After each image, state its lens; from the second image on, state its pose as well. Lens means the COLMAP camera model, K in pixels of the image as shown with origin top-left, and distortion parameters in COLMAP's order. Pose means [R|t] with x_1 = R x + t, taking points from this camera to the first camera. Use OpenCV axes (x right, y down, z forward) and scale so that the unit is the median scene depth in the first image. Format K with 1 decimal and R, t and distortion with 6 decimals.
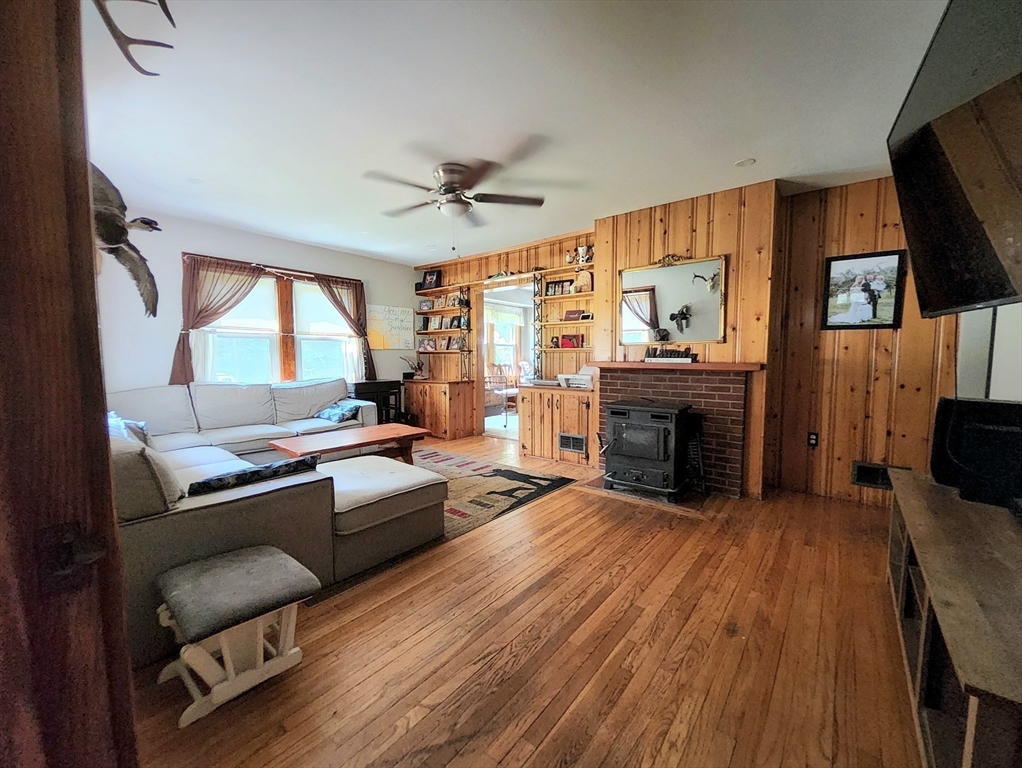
lens RADIAL K [[404.4, 0, 511.0], [0, 404.4, 384.0], [0, 0, 1]] dist [0.012300, -0.012870]
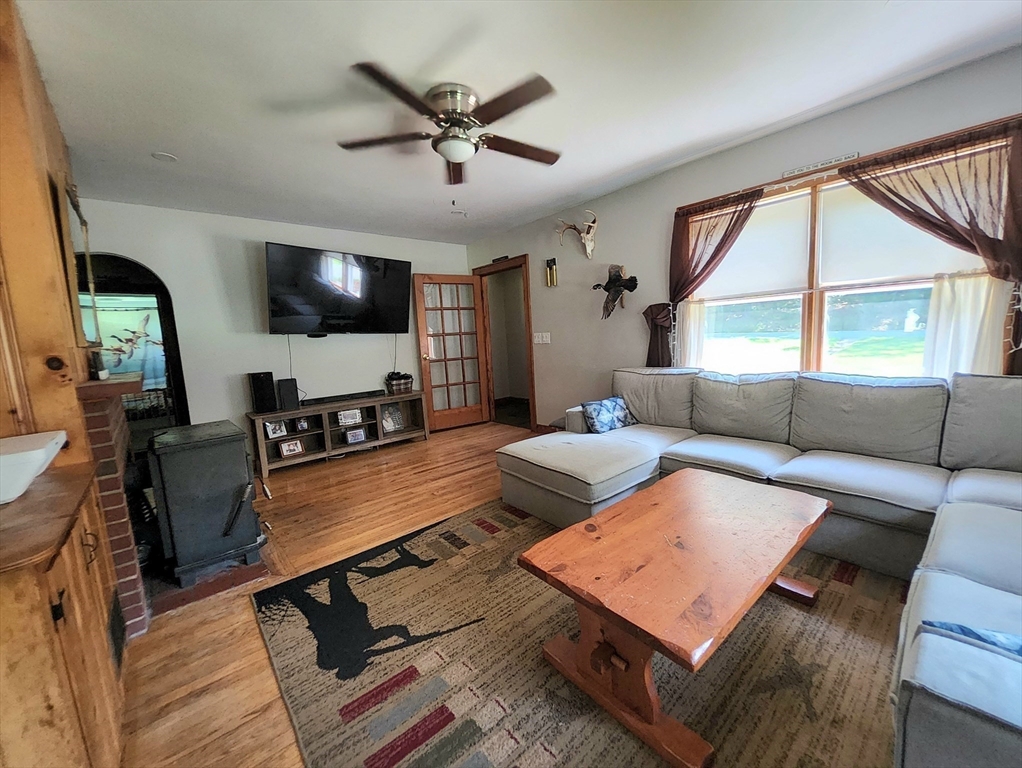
lens RADIAL K [[404.4, 0, 511.0], [0, 404.4, 384.0], [0, 0, 1]] dist [0.012300, -0.012870]
pose [[-0.983450, 0.032013, 0.178326, -0.286060], [0.067165, 0.978552, 0.194742, -0.117587], [-0.168267, 0.203497, -0.964508, 1.451169]]
